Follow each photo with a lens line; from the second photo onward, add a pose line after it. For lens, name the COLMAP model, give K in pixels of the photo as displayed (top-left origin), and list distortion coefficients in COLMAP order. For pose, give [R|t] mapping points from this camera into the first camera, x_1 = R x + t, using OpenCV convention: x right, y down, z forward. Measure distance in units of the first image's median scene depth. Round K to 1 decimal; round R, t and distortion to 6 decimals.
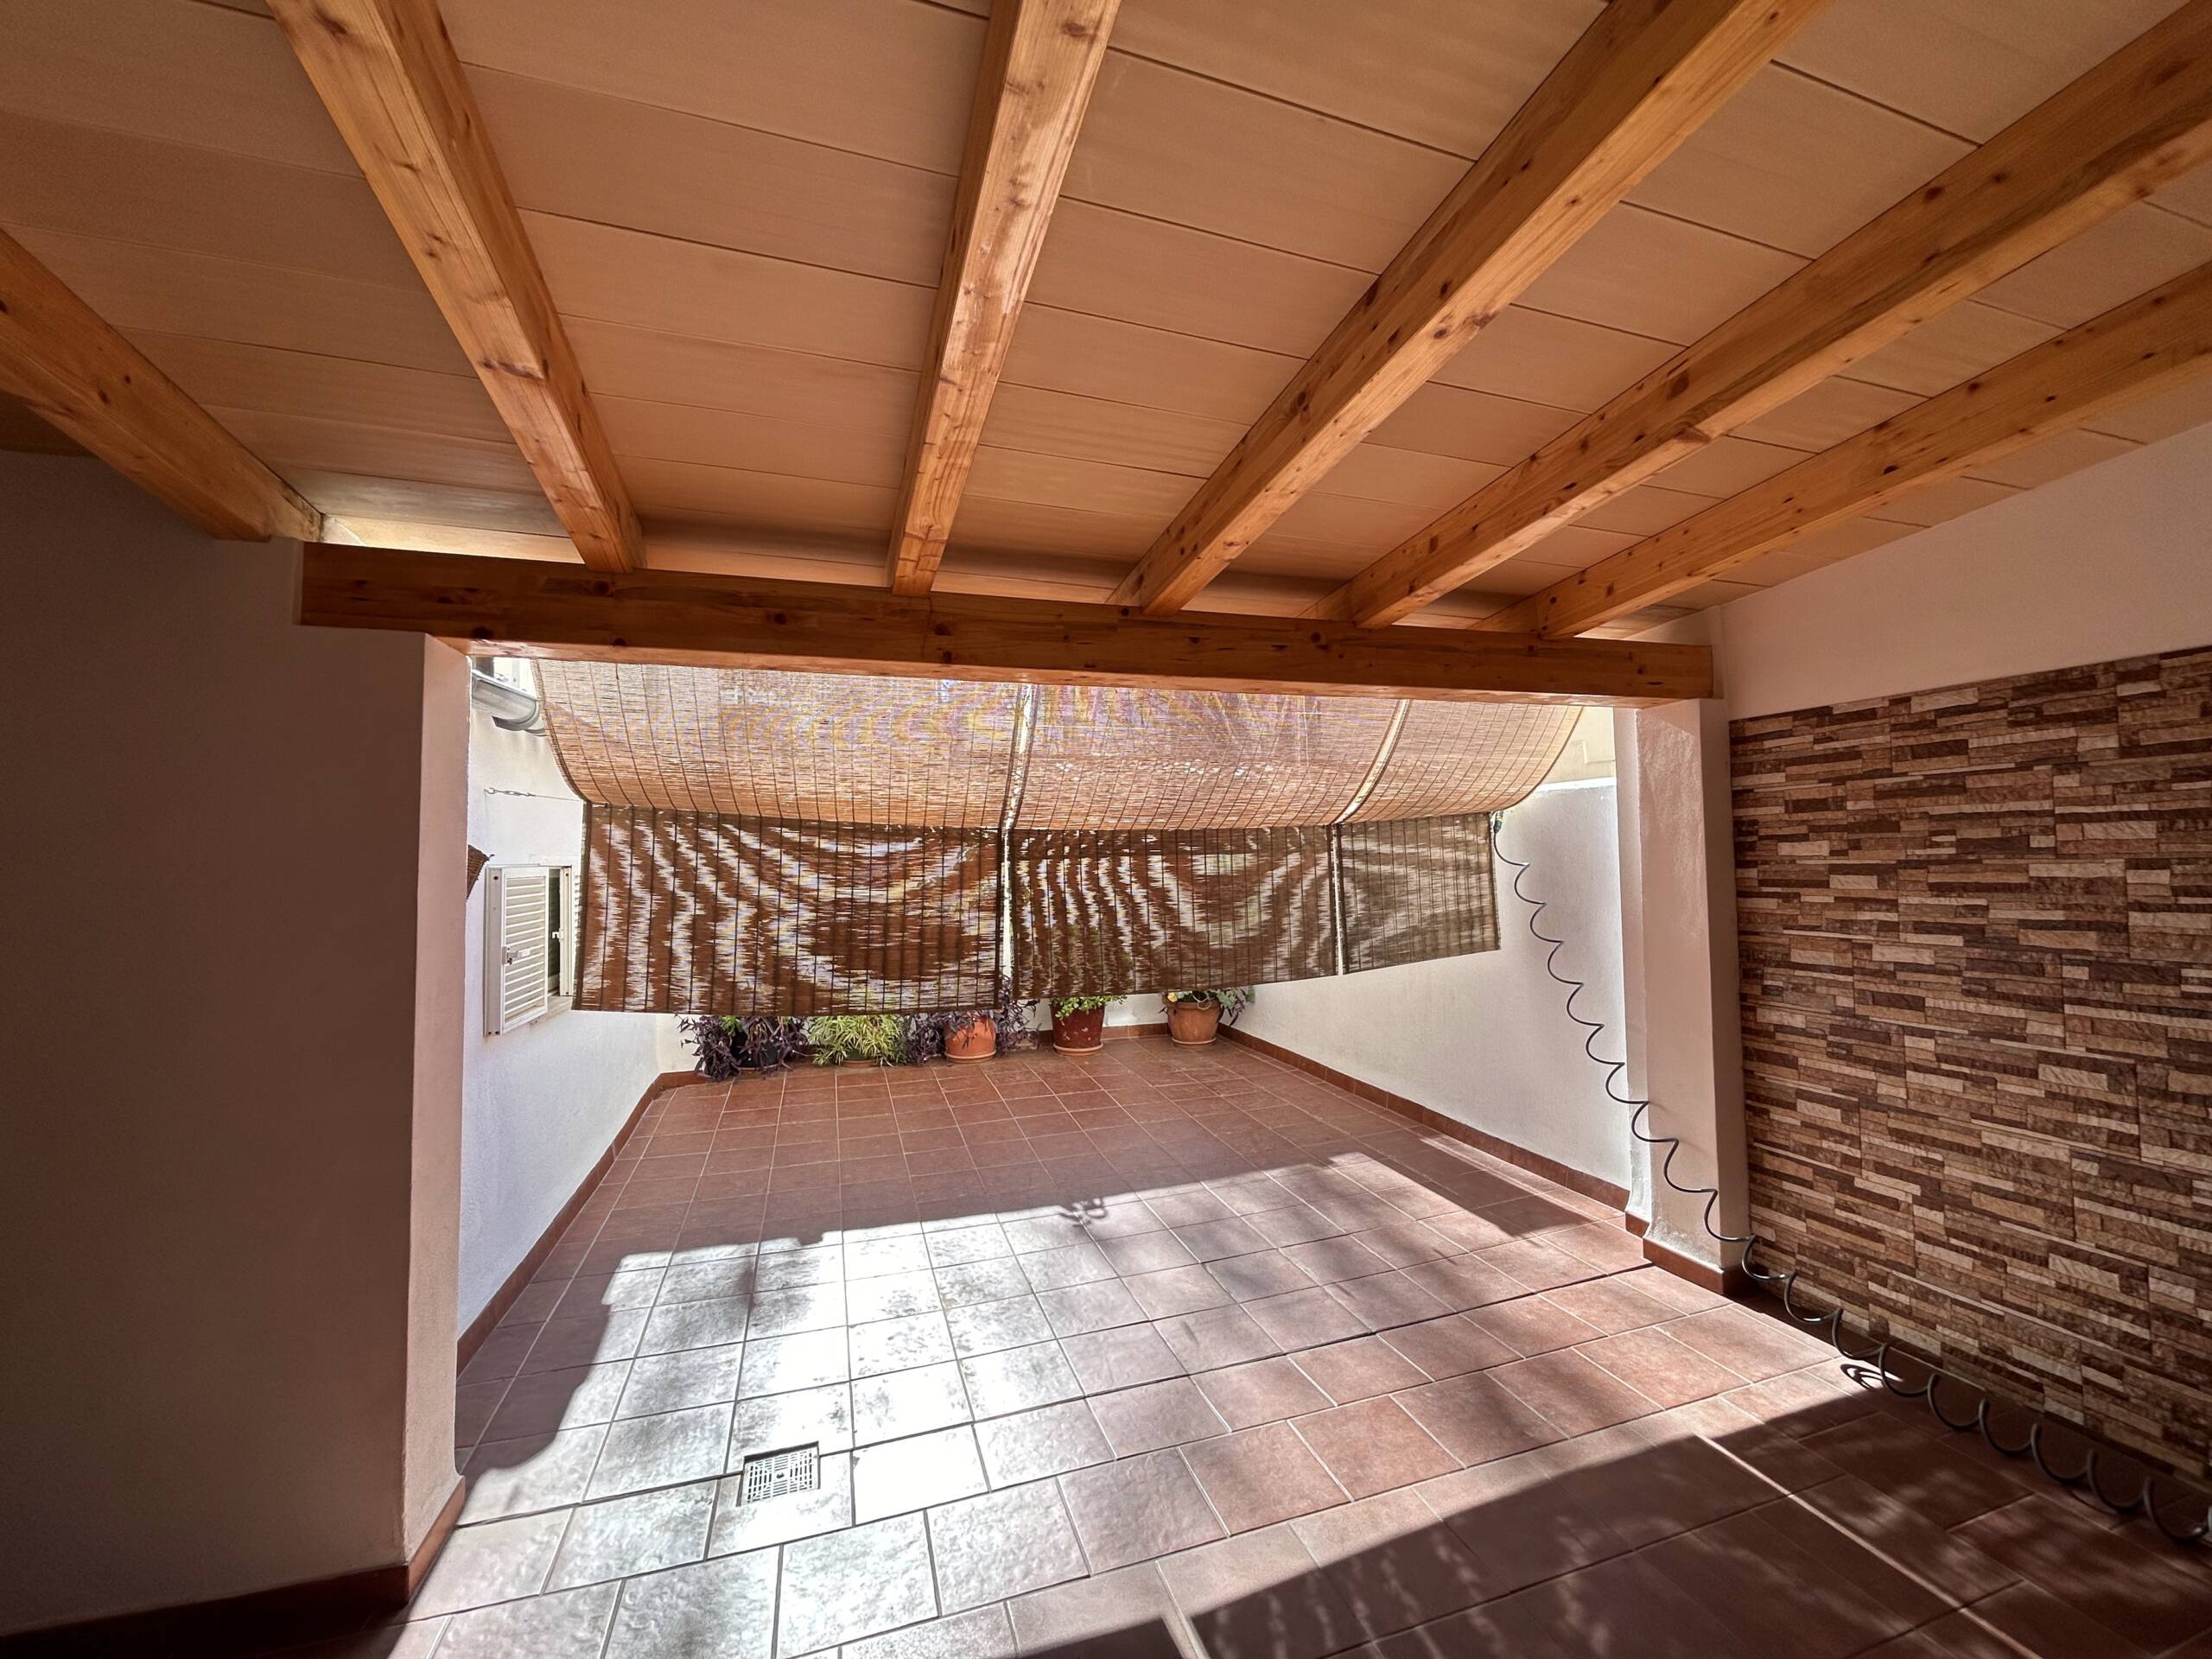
lens RADIAL K [[872.8, 0, 1106.0], [0, 872.8, 829.5], [0, 0, 1]] dist [-0.001503, 0.000044]
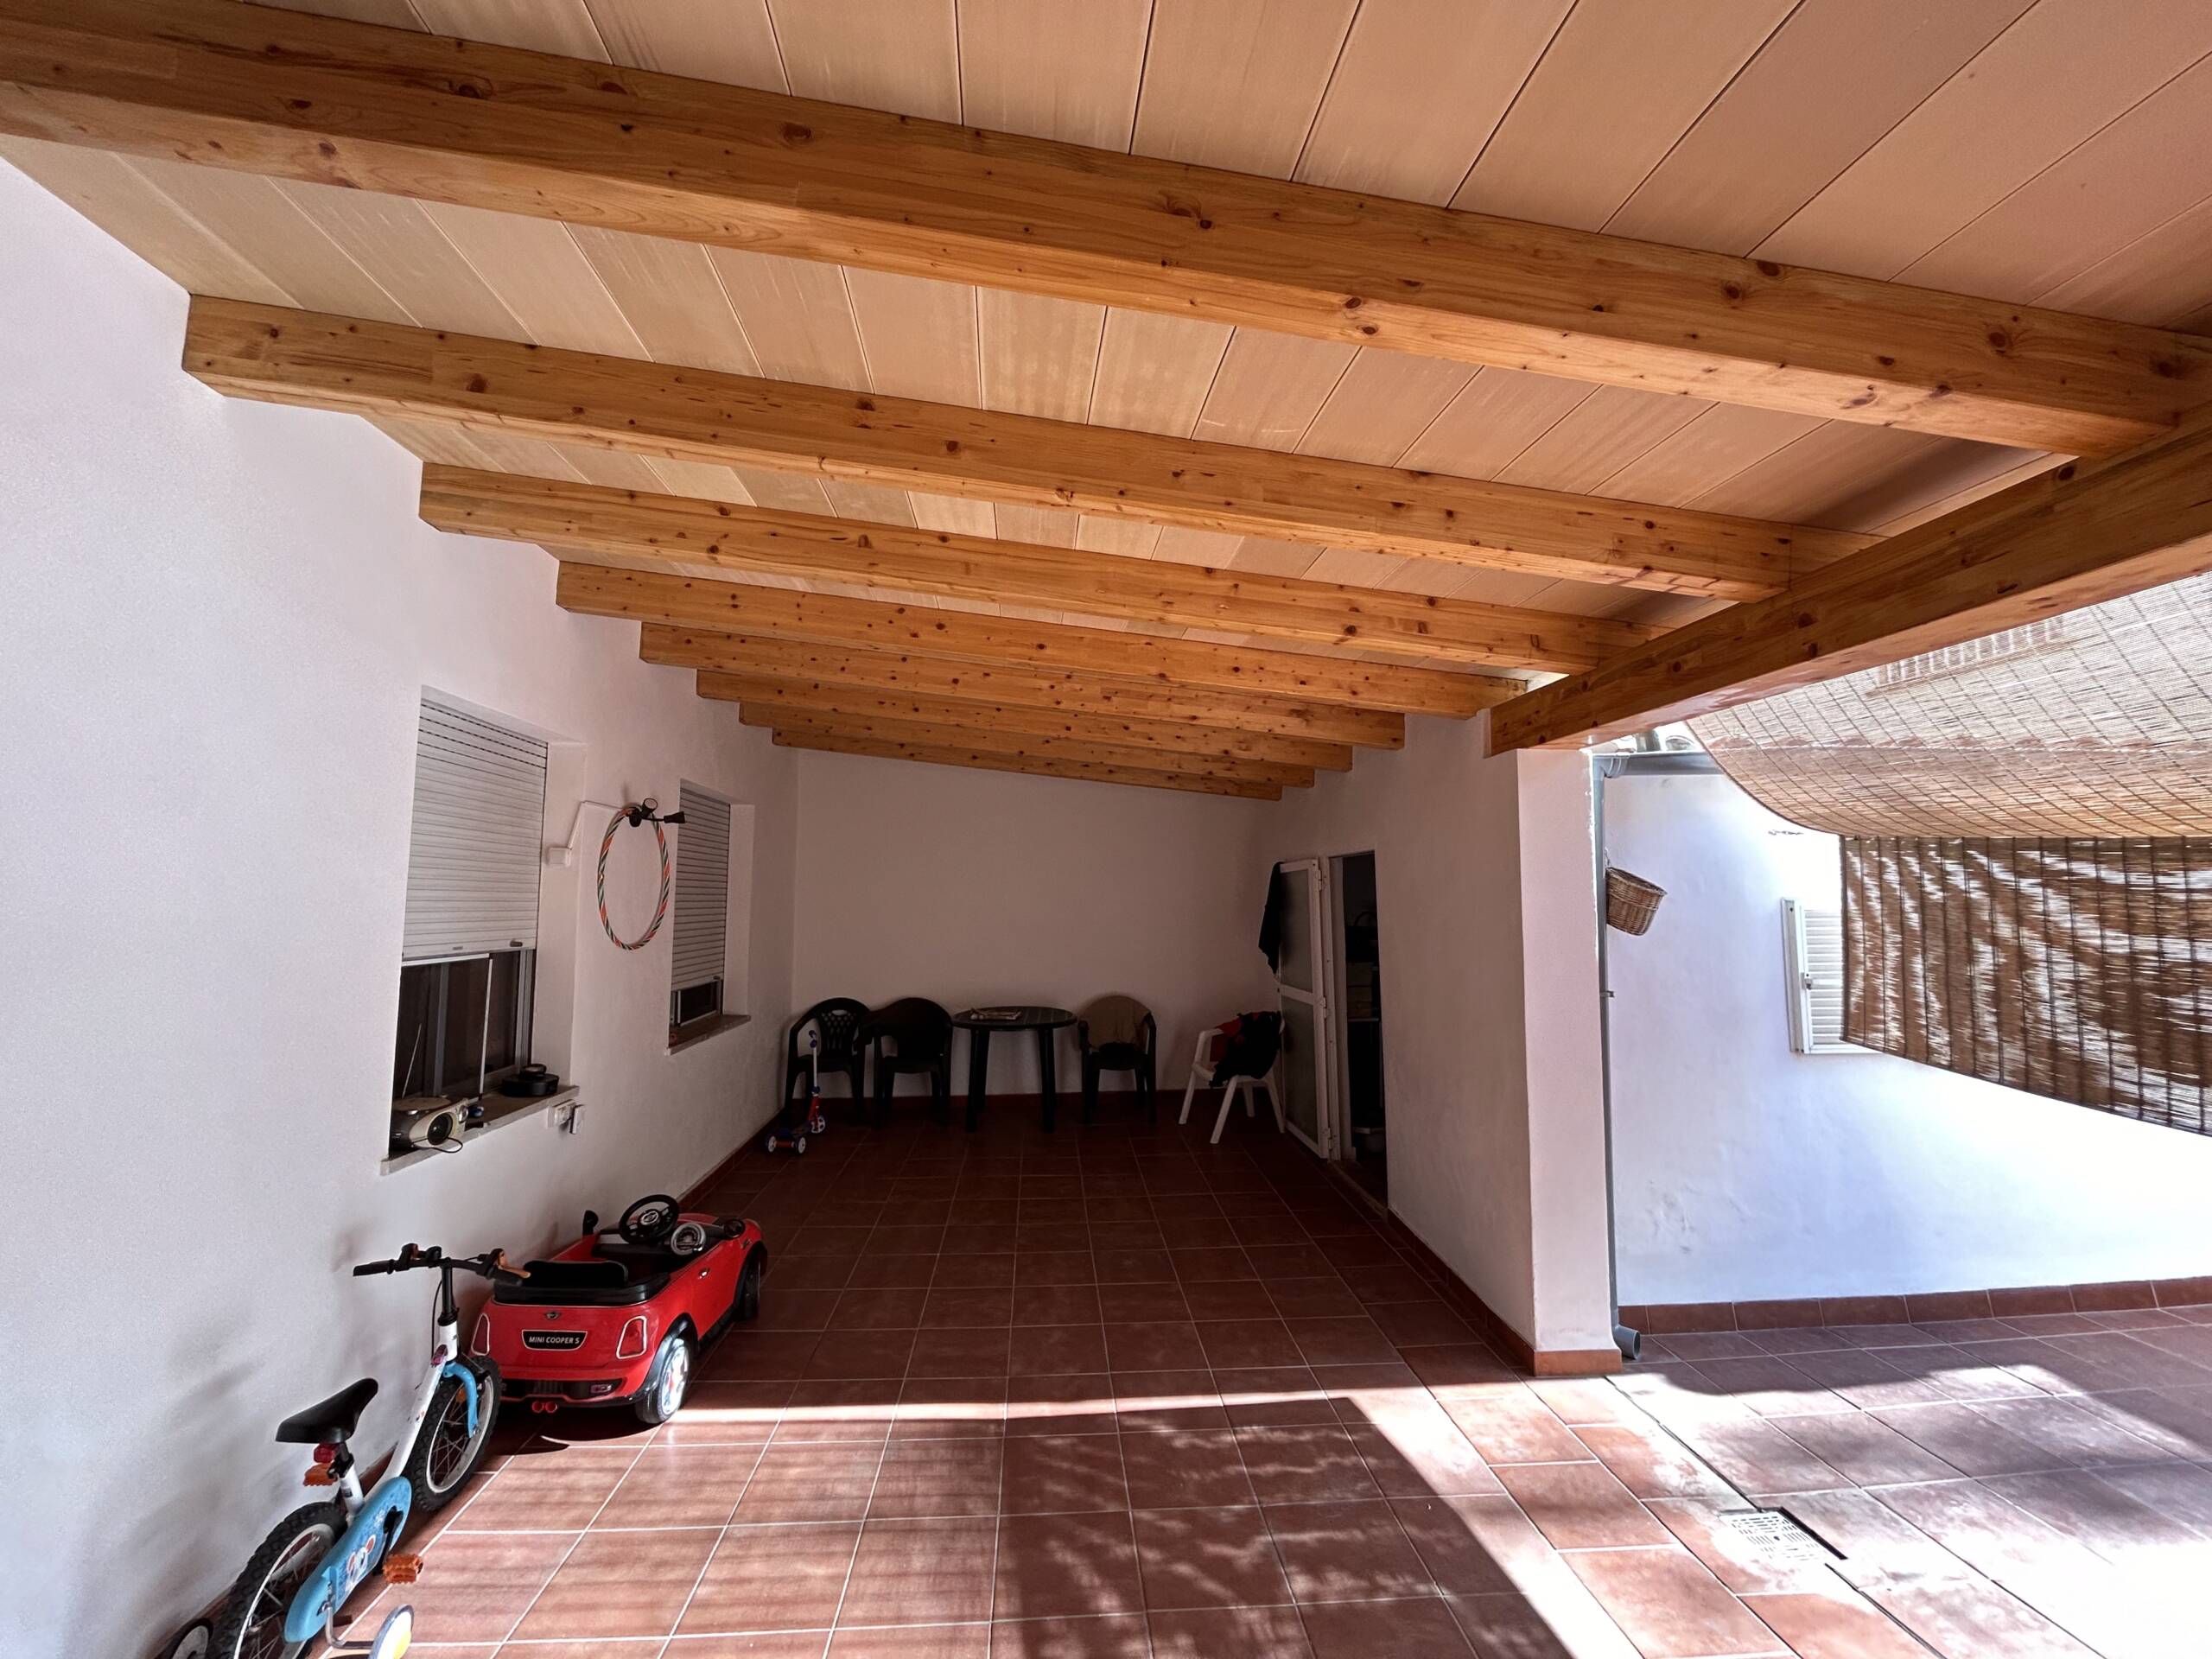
lens RADIAL K [[887.3, 0, 1106.0], [0, 887.3, 829.5], [0, 0, 1]] dist [0.000176, 0.000039]
pose [[-0.208383, -0.071539, -0.975427, 0.561357], [0.031171, 0.996329, -0.079732, 0.015167], [0.977550, -0.047020, -0.205388, 0.363290]]
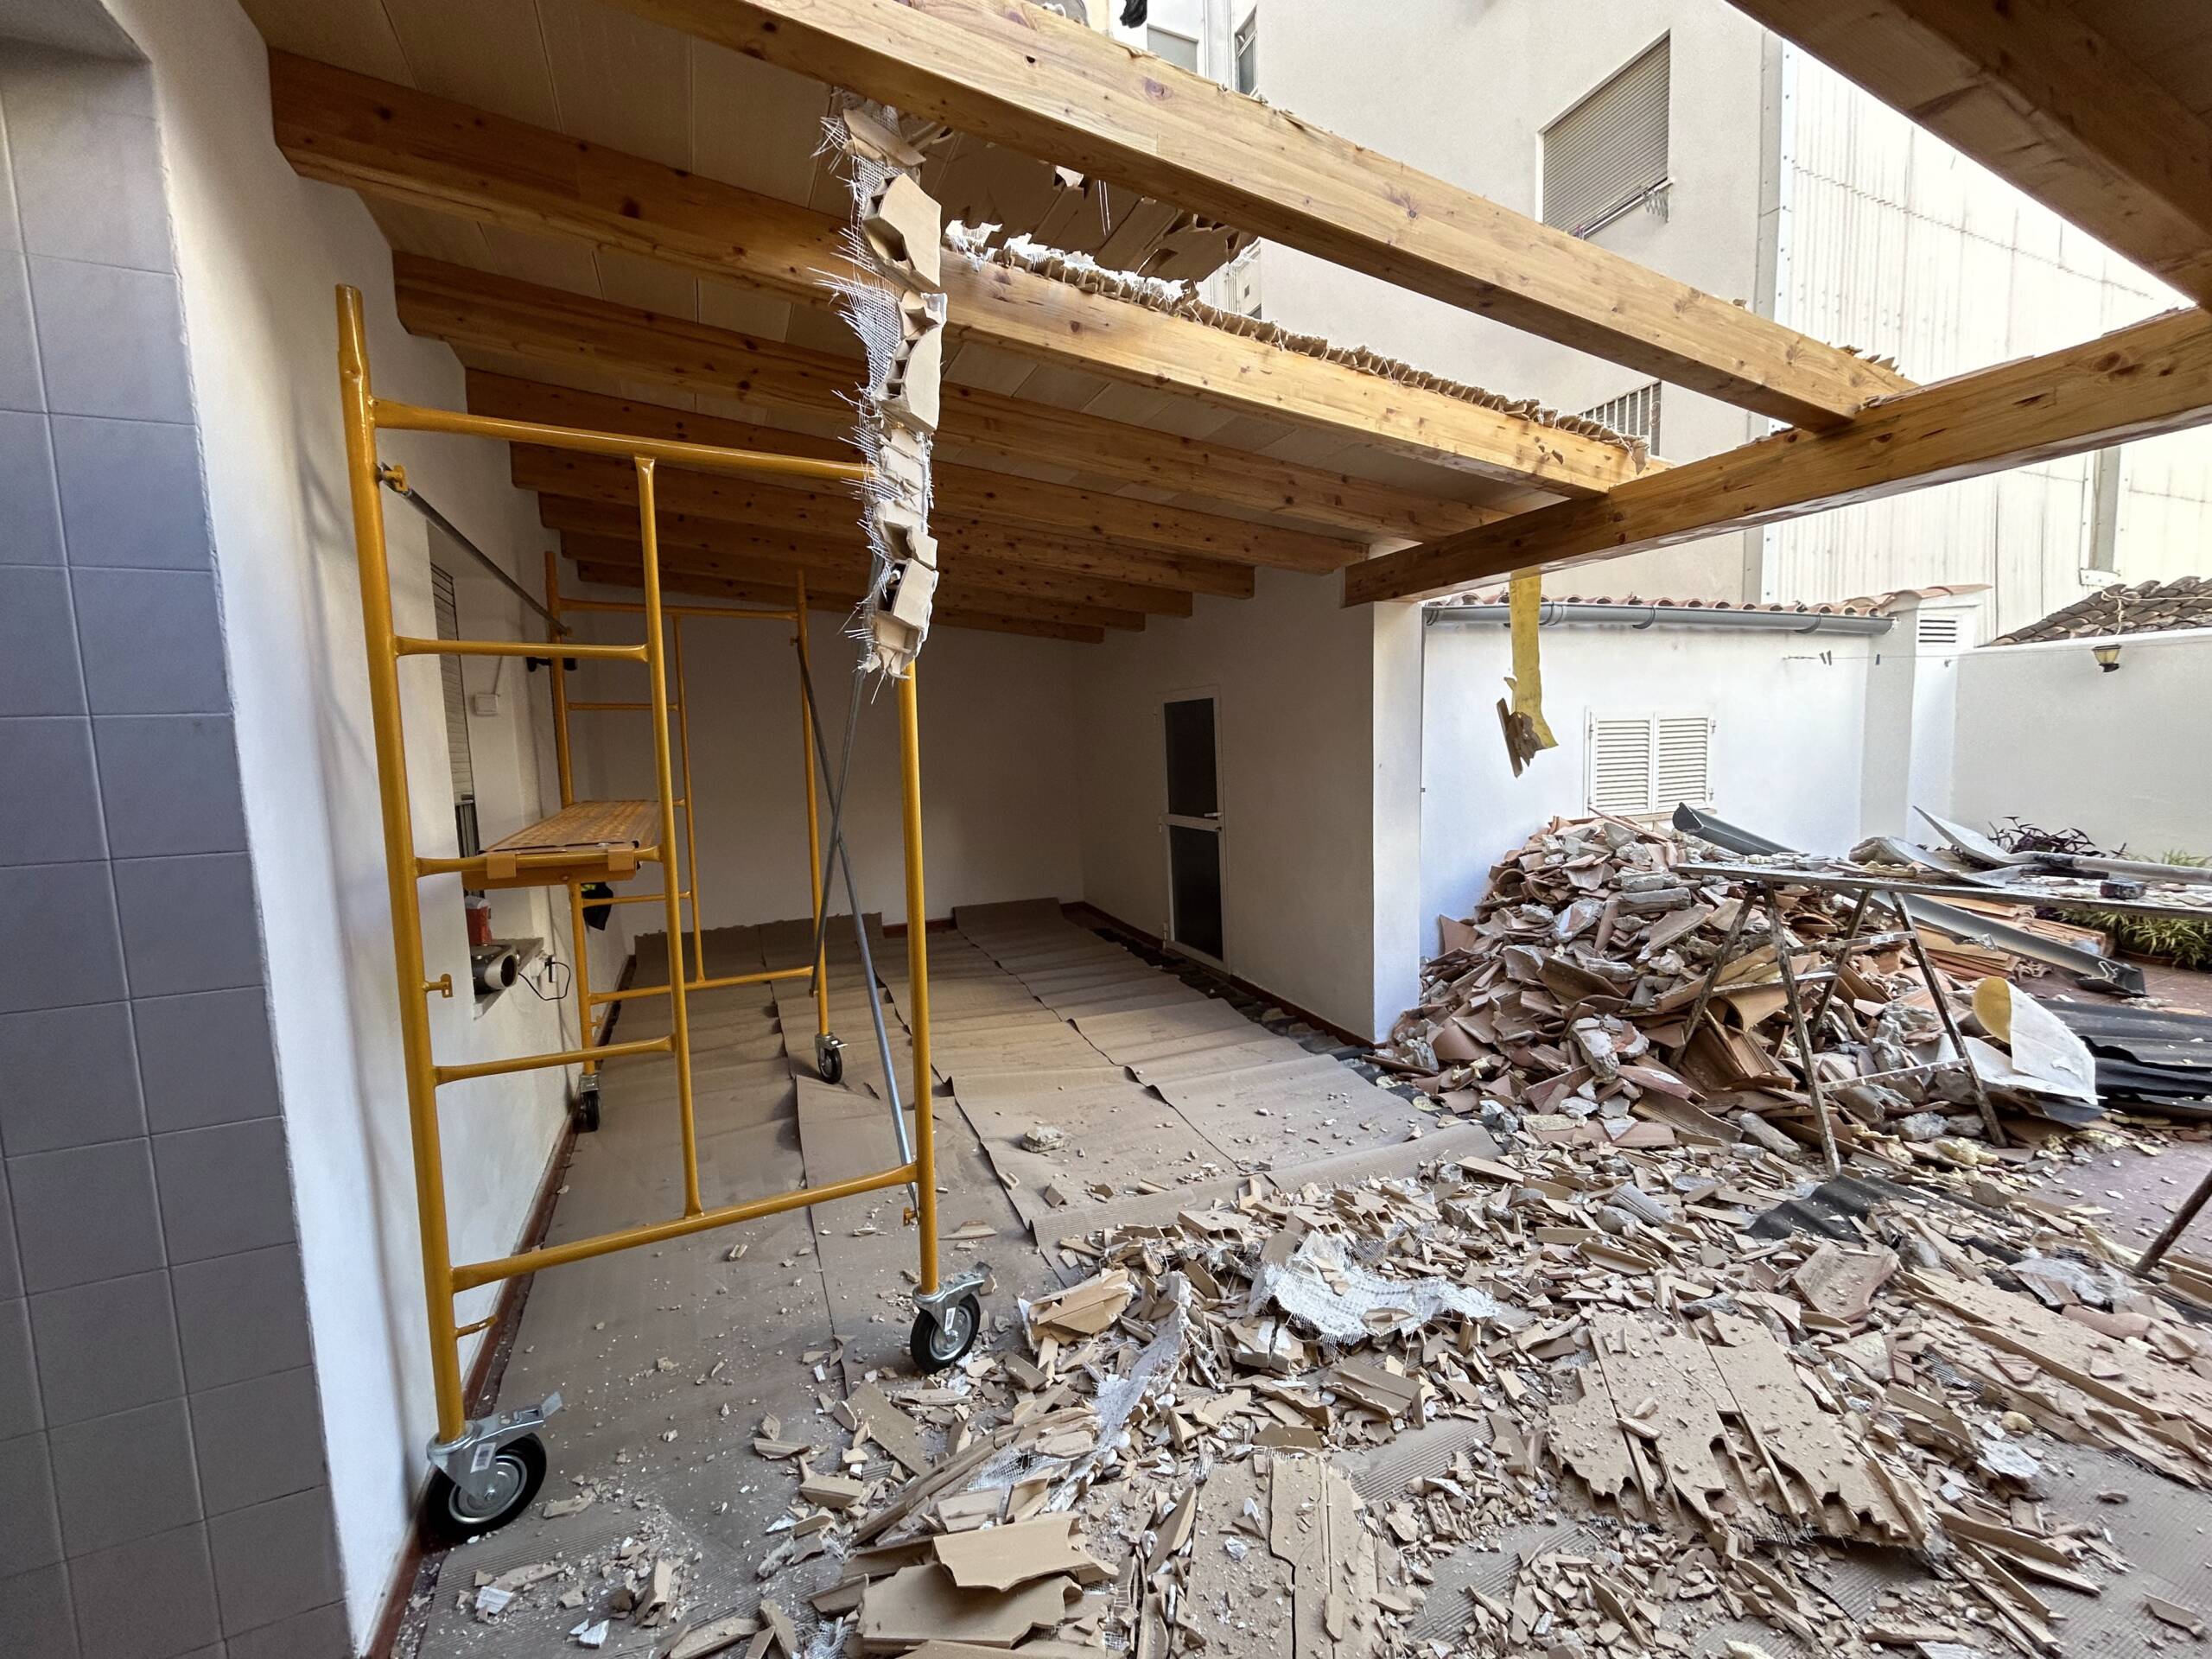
lens RADIAL K [[872.8, 0, 1106.0], [0, 872.8, 829.5], [0, 0, 1]] dist [-0.001503, 0.000044]
pose [[0.113743, 0.104771, -0.987970, 0.726795], [0.065648, 0.991458, 0.112699, 0.019209], [0.991339, -0.077677, 0.105893, 0.079335]]
